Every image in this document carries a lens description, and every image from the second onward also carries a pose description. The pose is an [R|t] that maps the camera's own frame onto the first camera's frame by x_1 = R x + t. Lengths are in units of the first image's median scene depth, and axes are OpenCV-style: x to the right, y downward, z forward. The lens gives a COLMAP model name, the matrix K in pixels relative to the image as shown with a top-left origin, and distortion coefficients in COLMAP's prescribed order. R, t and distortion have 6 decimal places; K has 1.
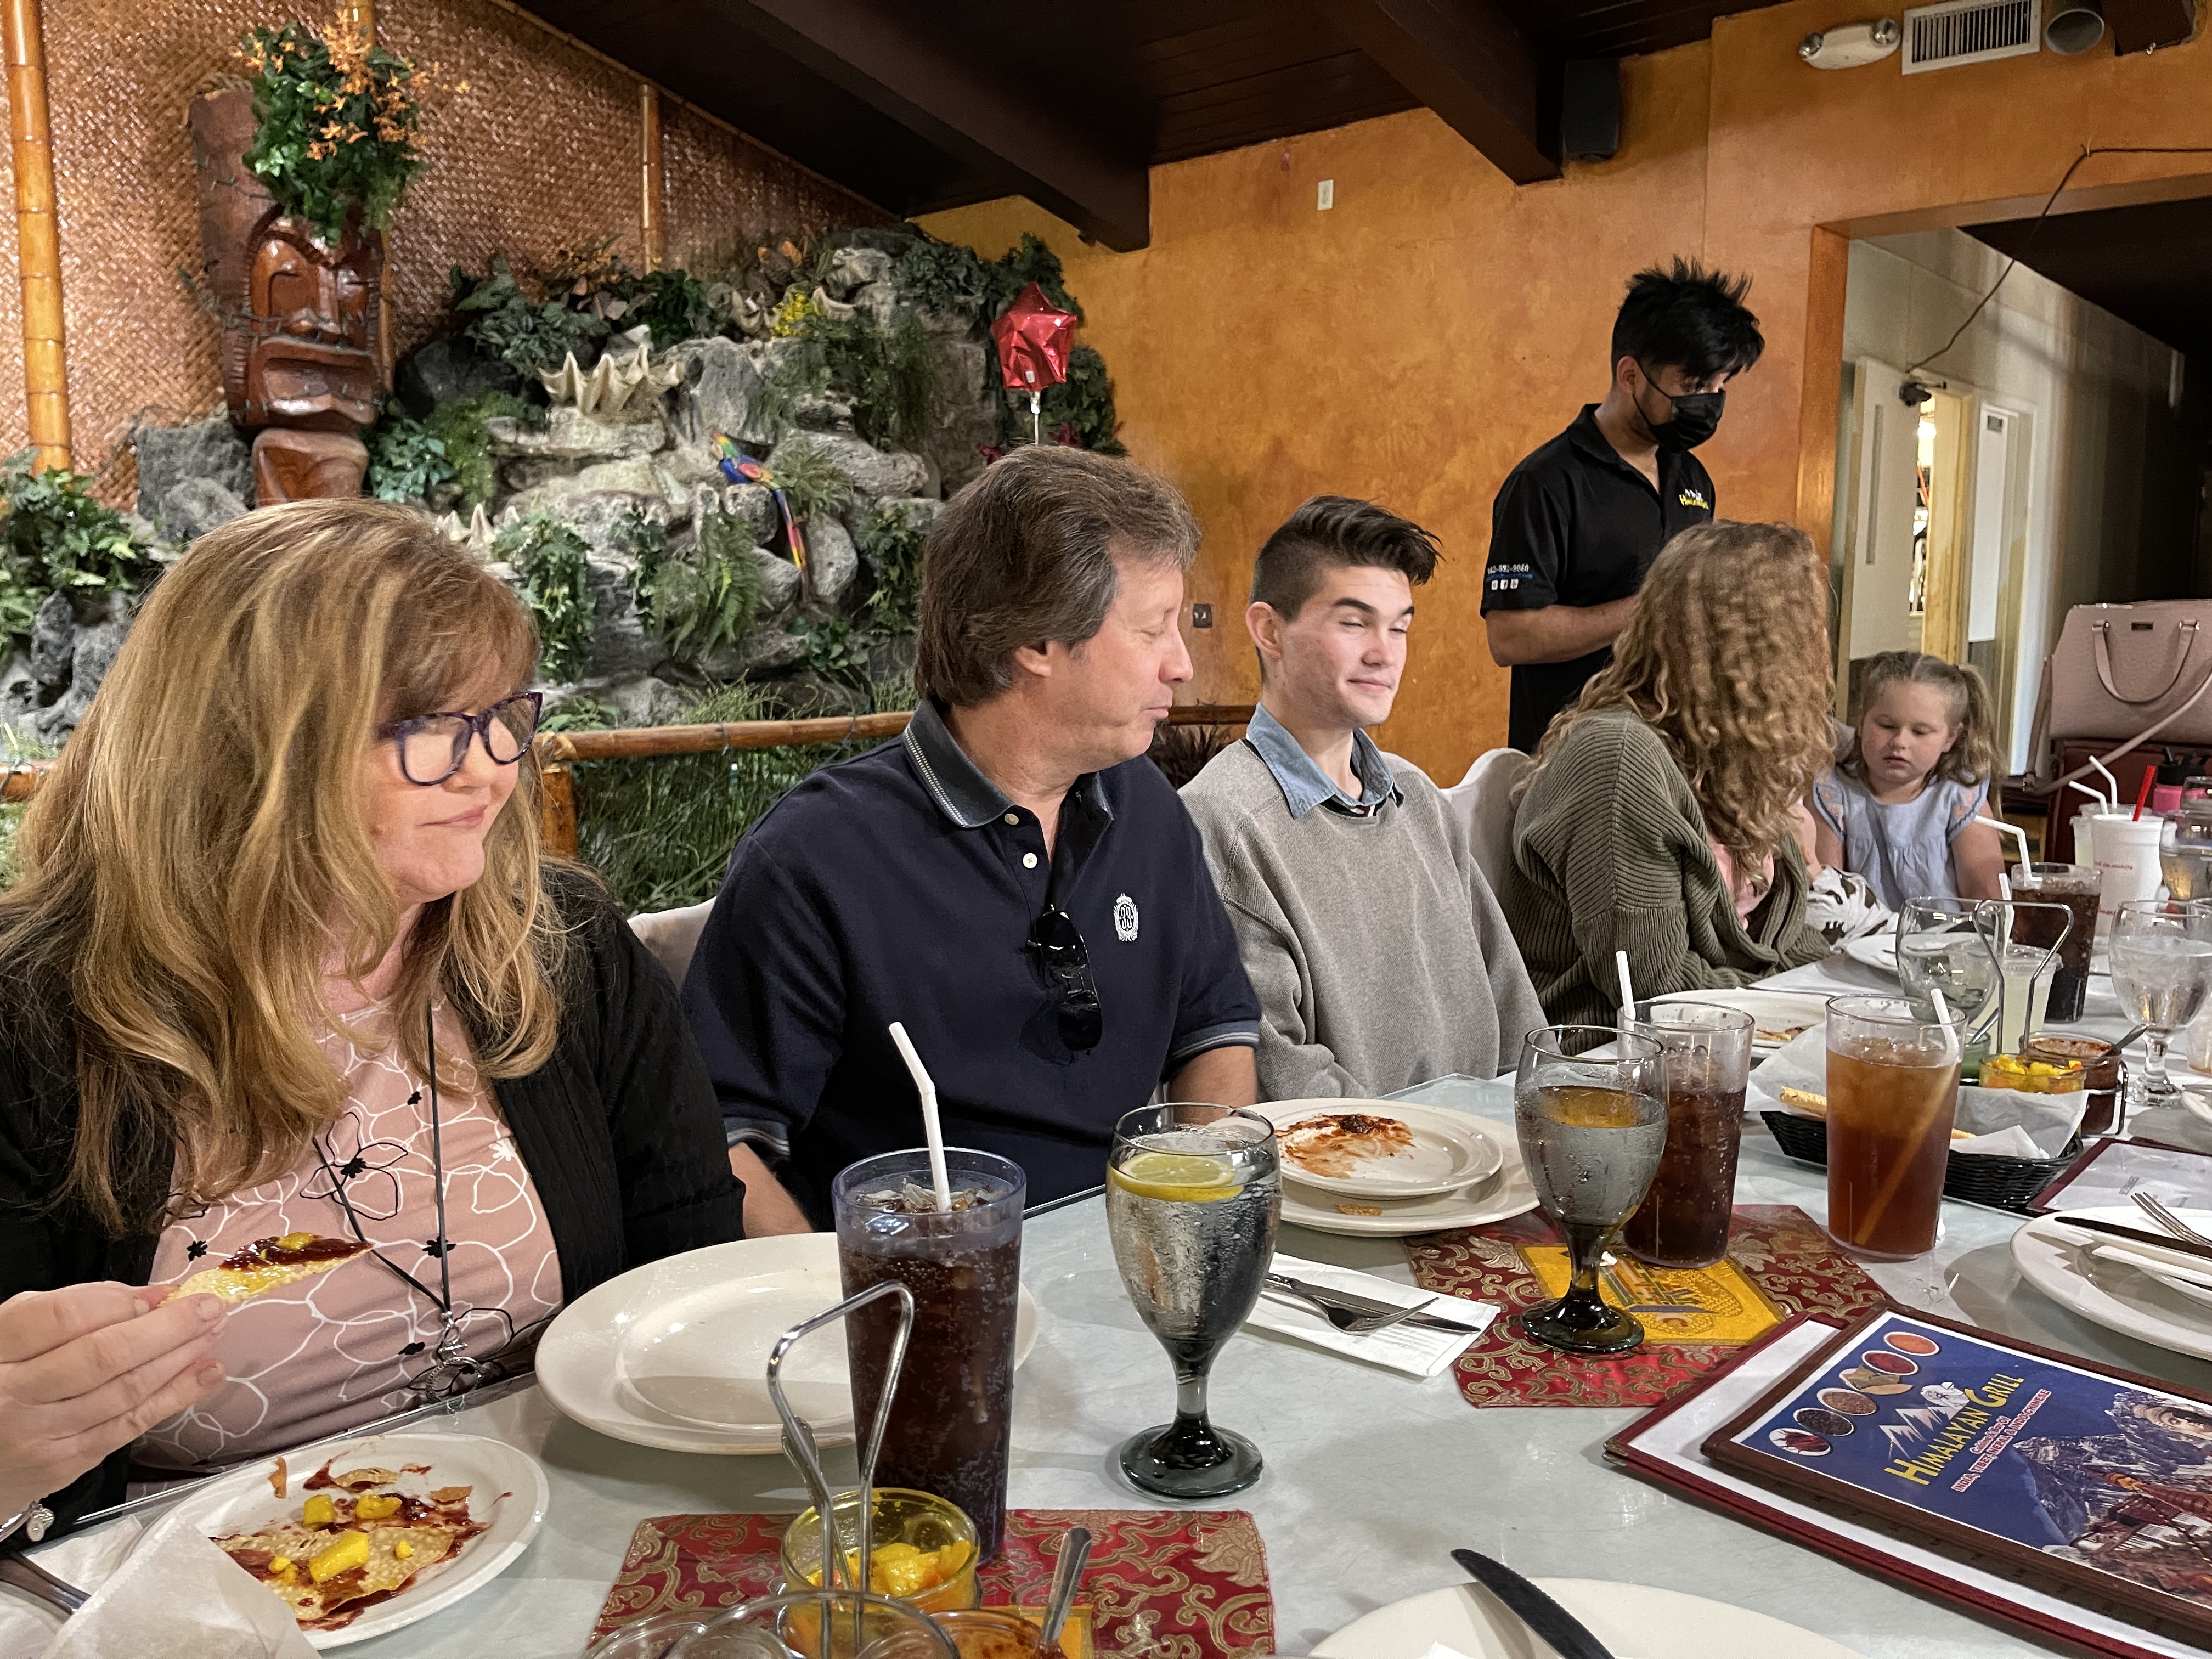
lens RADIAL K [[1701.4, 0, 1106.0], [0, 1701.4, 829.5], [0, 0, 1]] dist [0.052423, -0.074978]
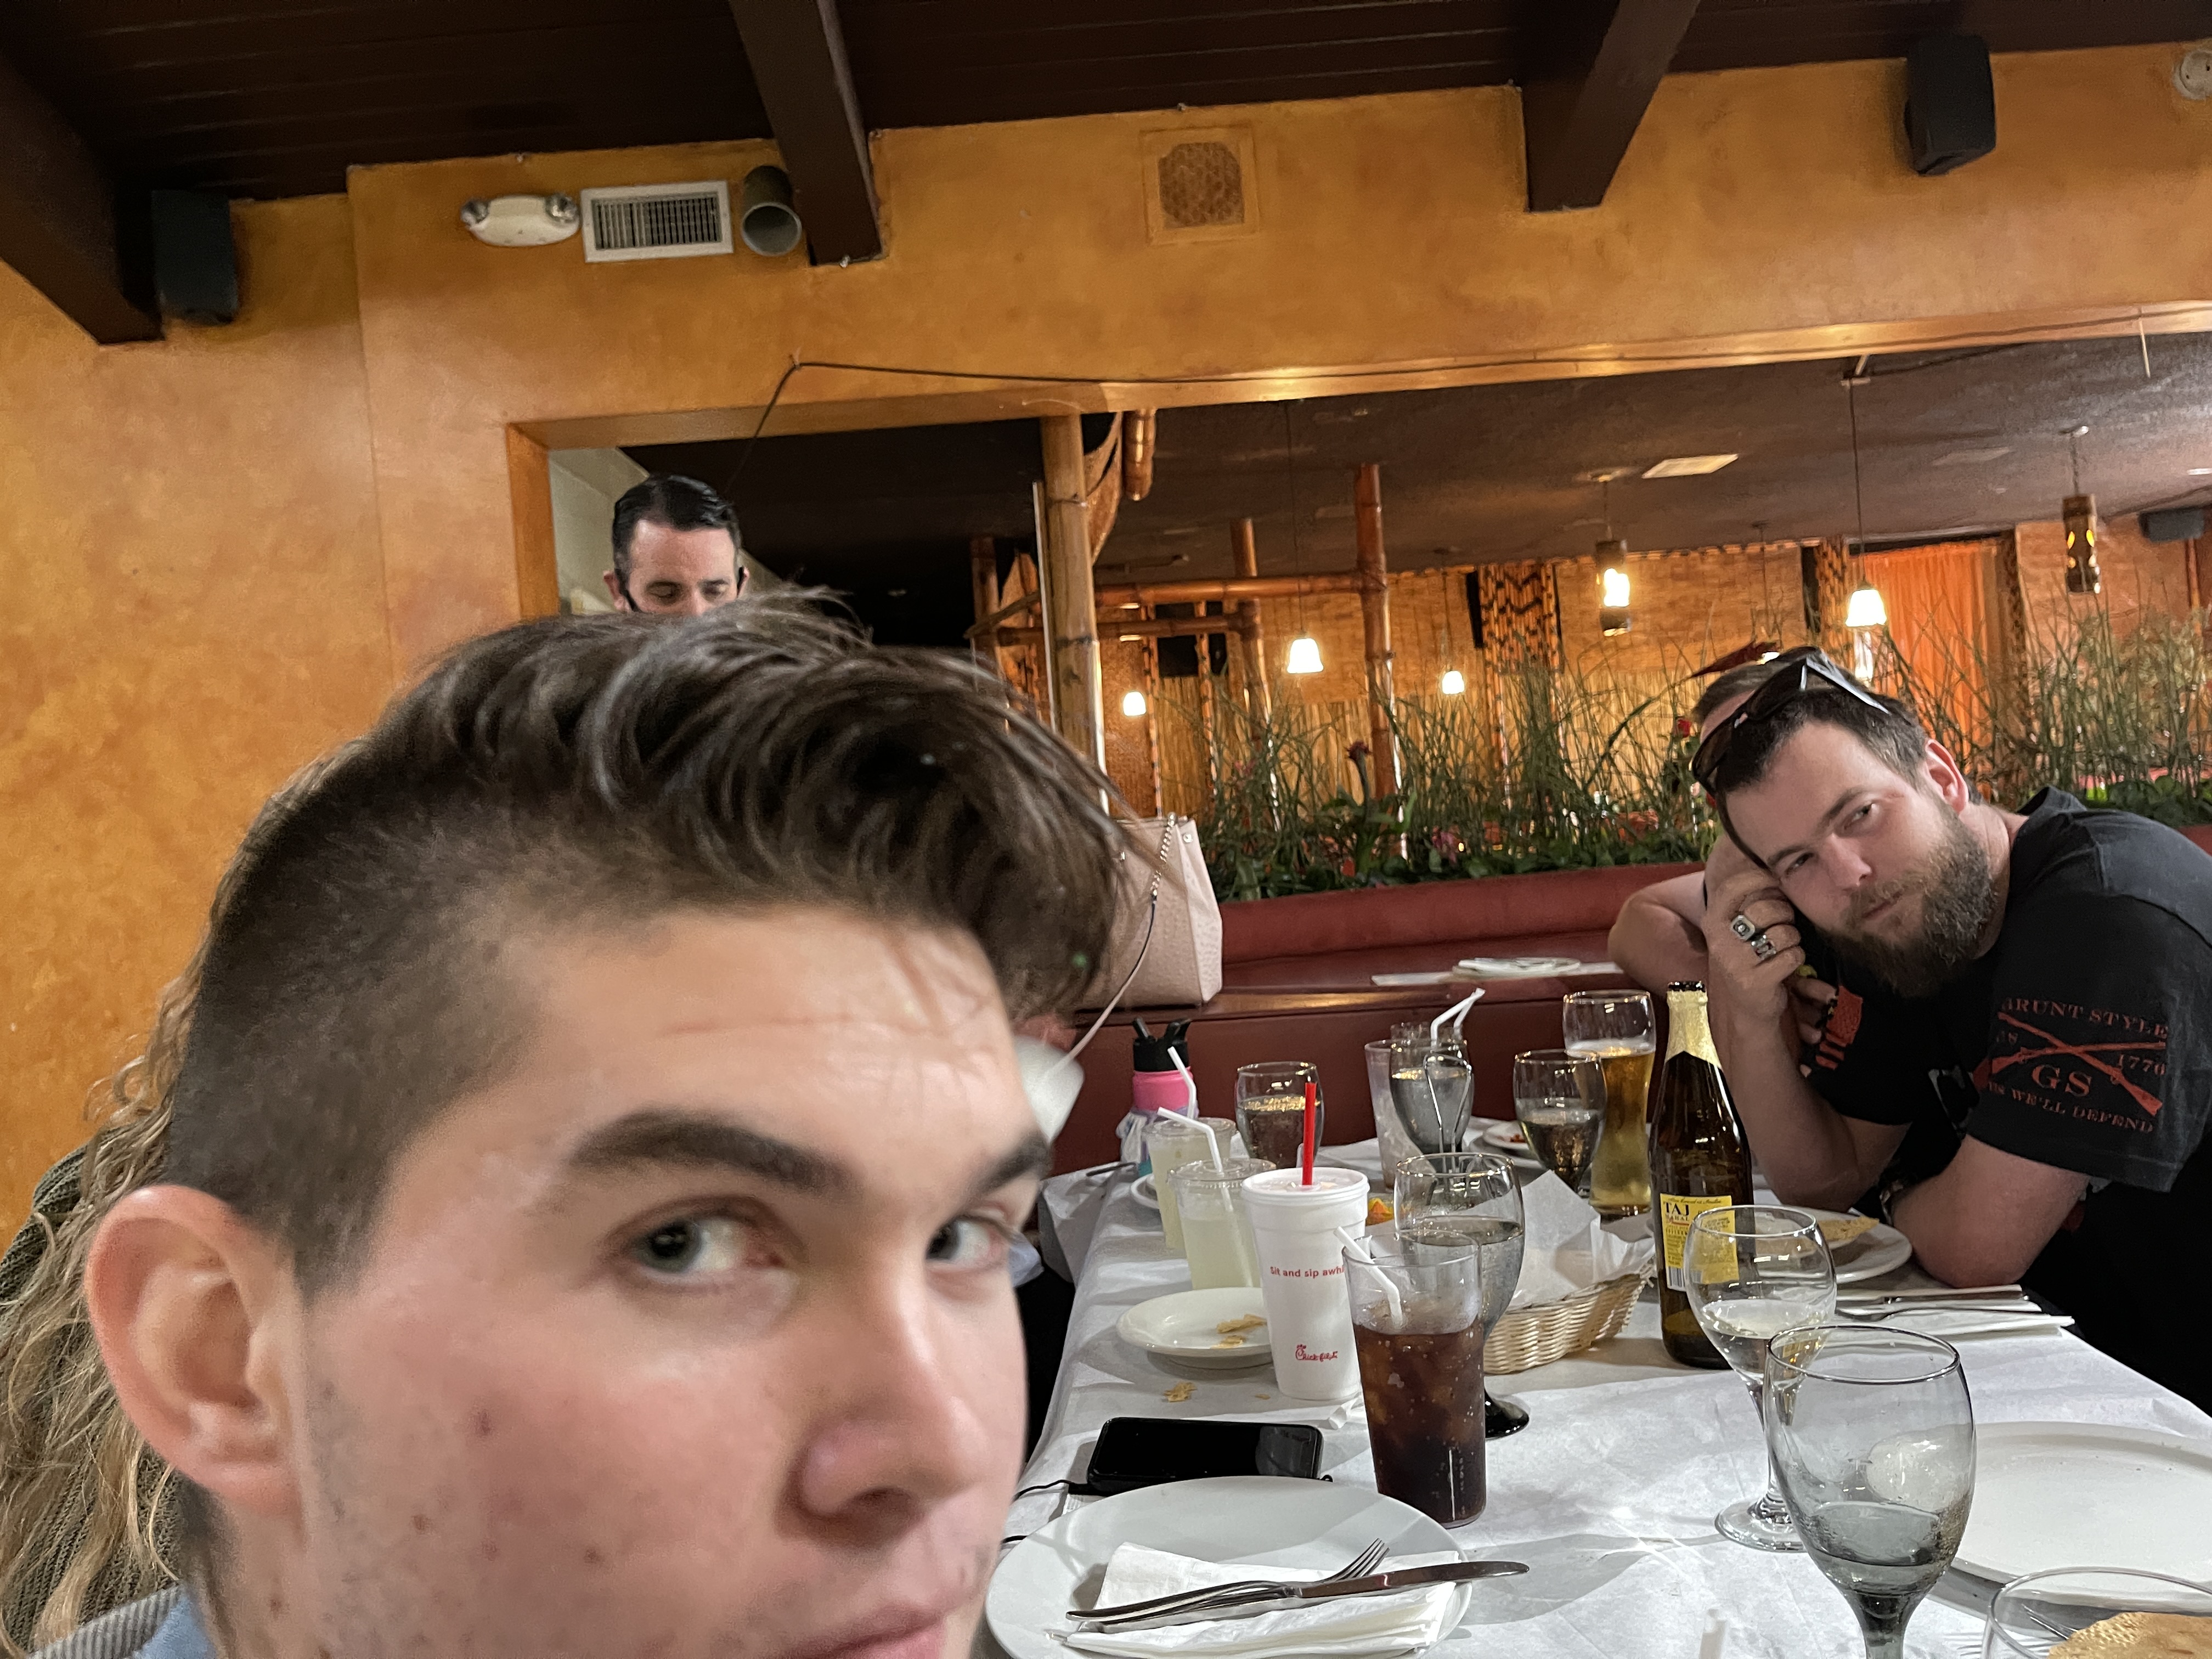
lens RADIAL K [[1712.8, 0, 1113.3], [0, 1712.8, 813.1], [0, 0, 1]] dist [0.129442, -0.177421]
pose [[0.750875, -0.051275, 0.658451, 0.191179], [0.162956, 0.980541, -0.109473, -0.074929], [-0.640025, 0.189499, 0.744619, 0.621181]]
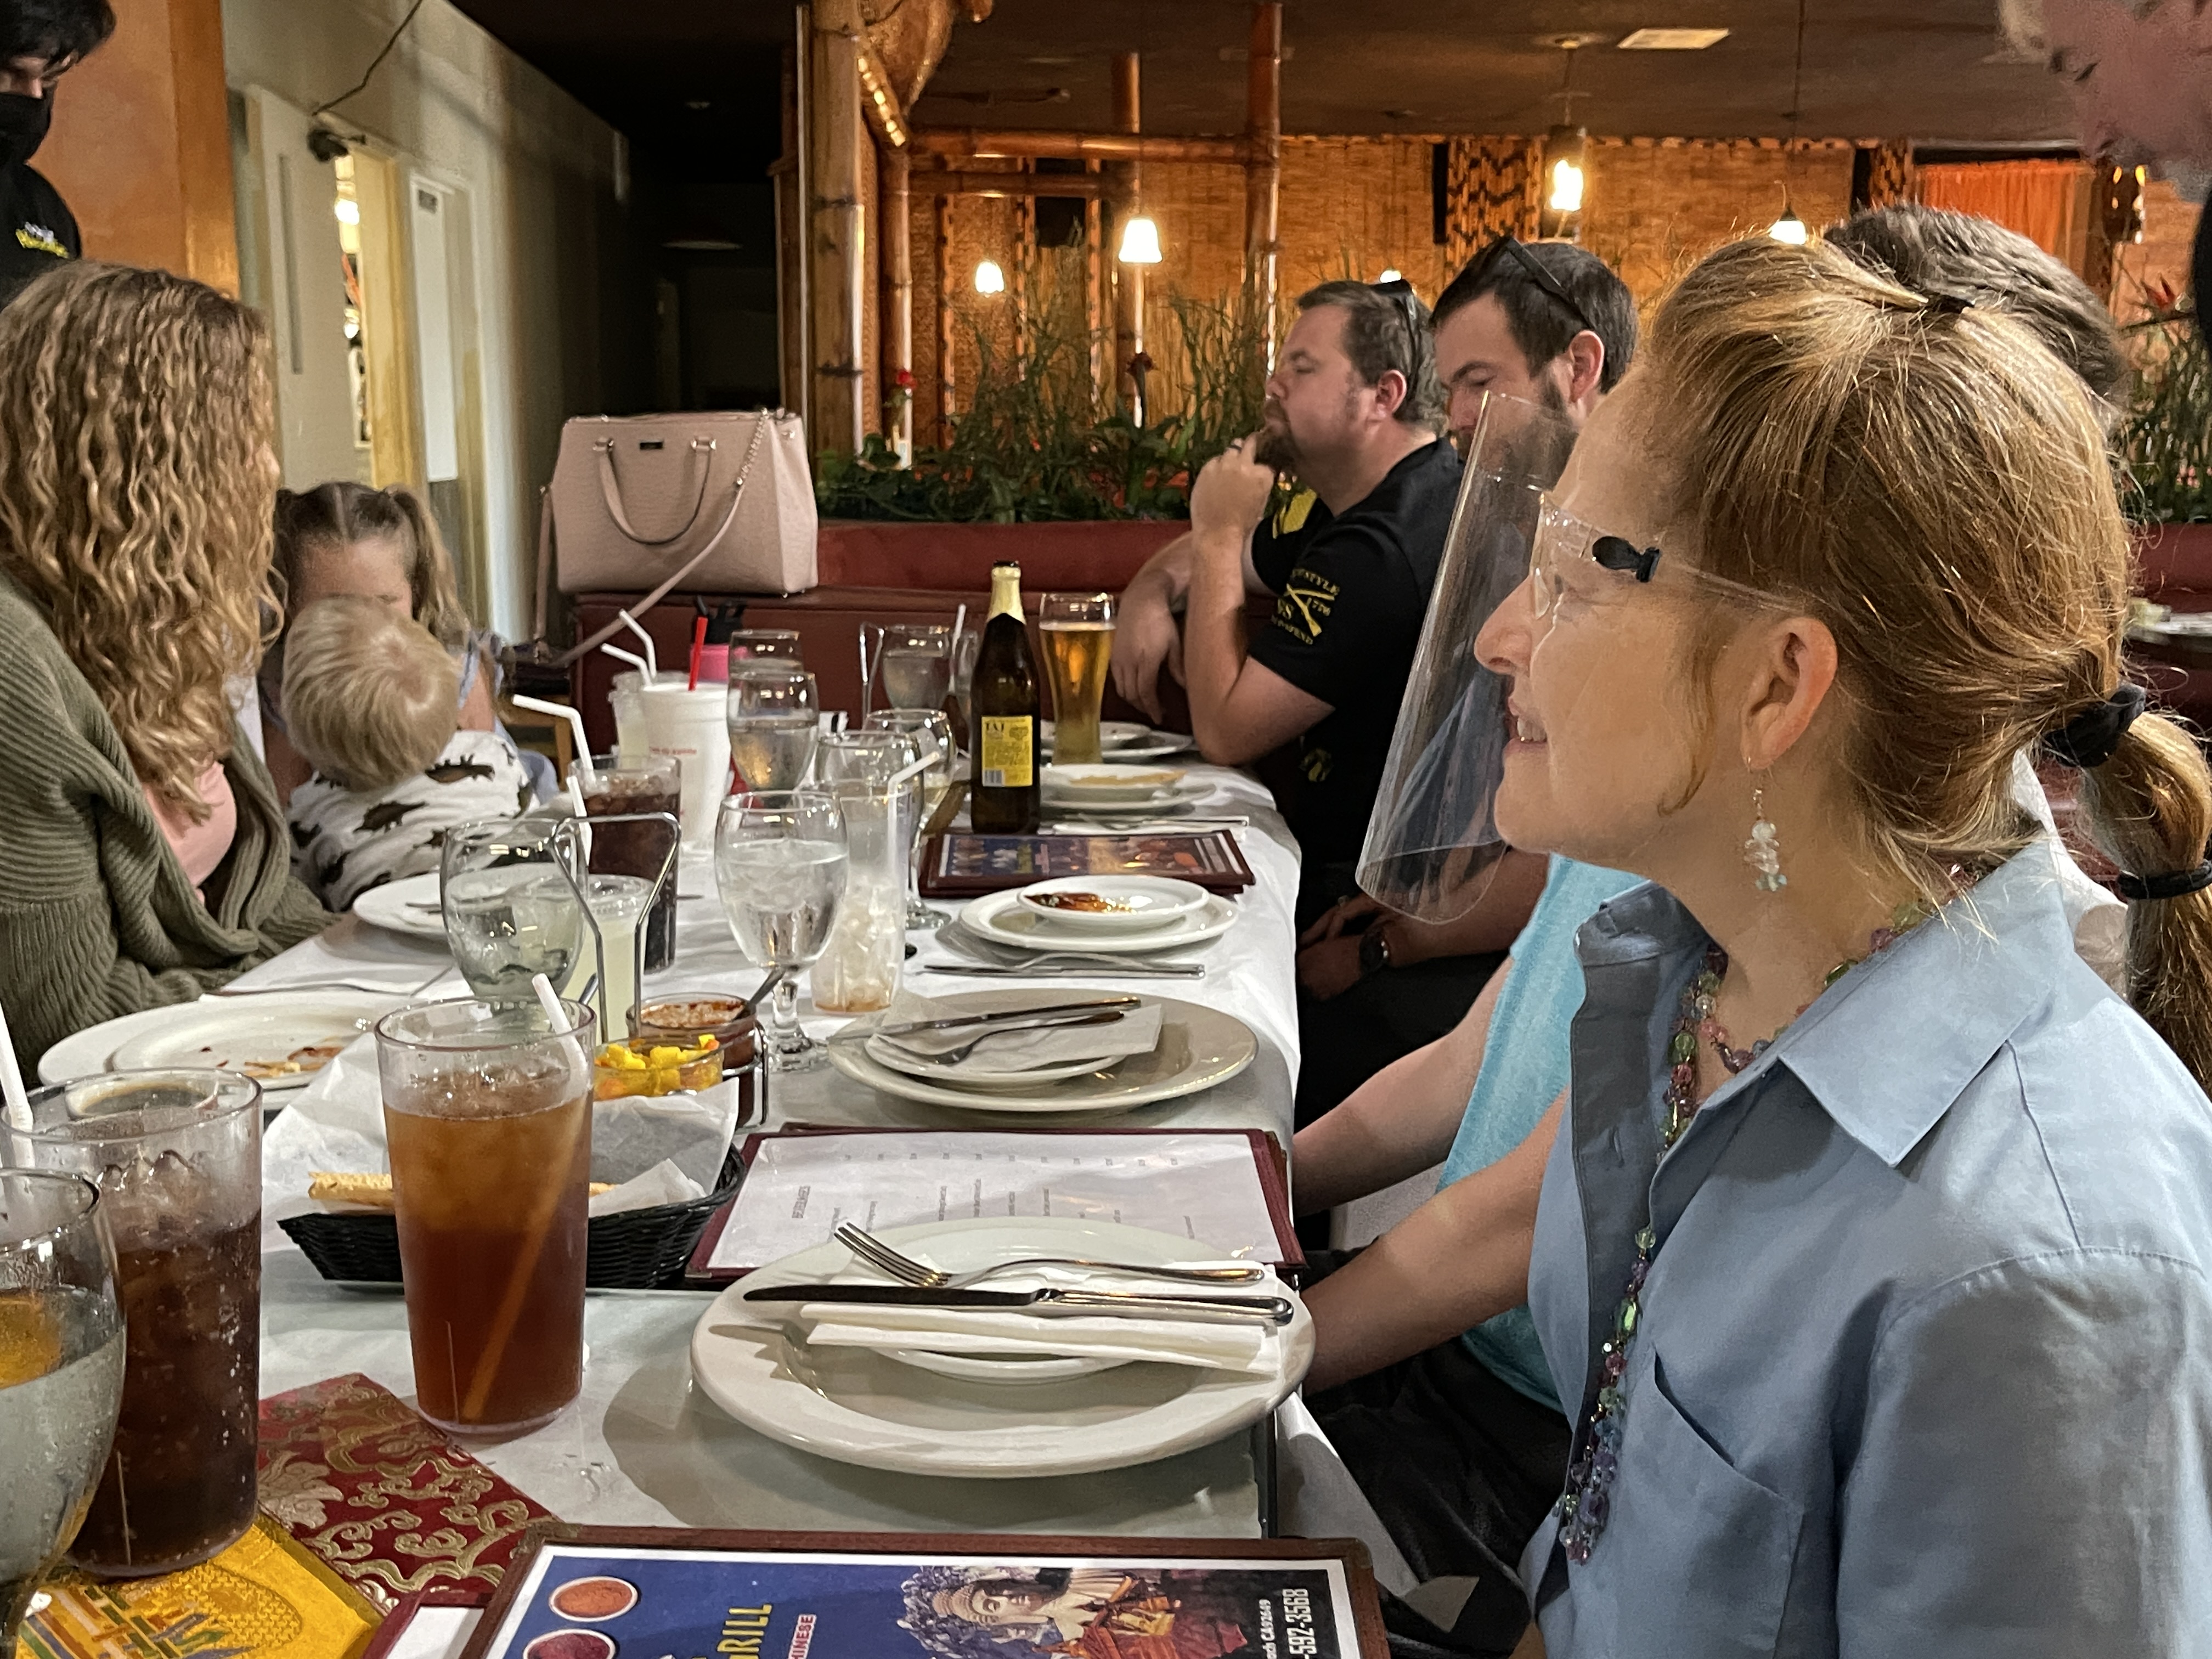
lens RADIAL K [[2239.5, 0, 1106.0], [0, 2239.5, 829.5], [0, 0, 1]] dist [0.017558, -0.005953]
pose [[0.724881, -0.114632, 0.679269, 0.057934], [0.088512, 0.993383, 0.073186, -0.000054], [-0.683164, 0.007072, 0.730231, 0.174895]]
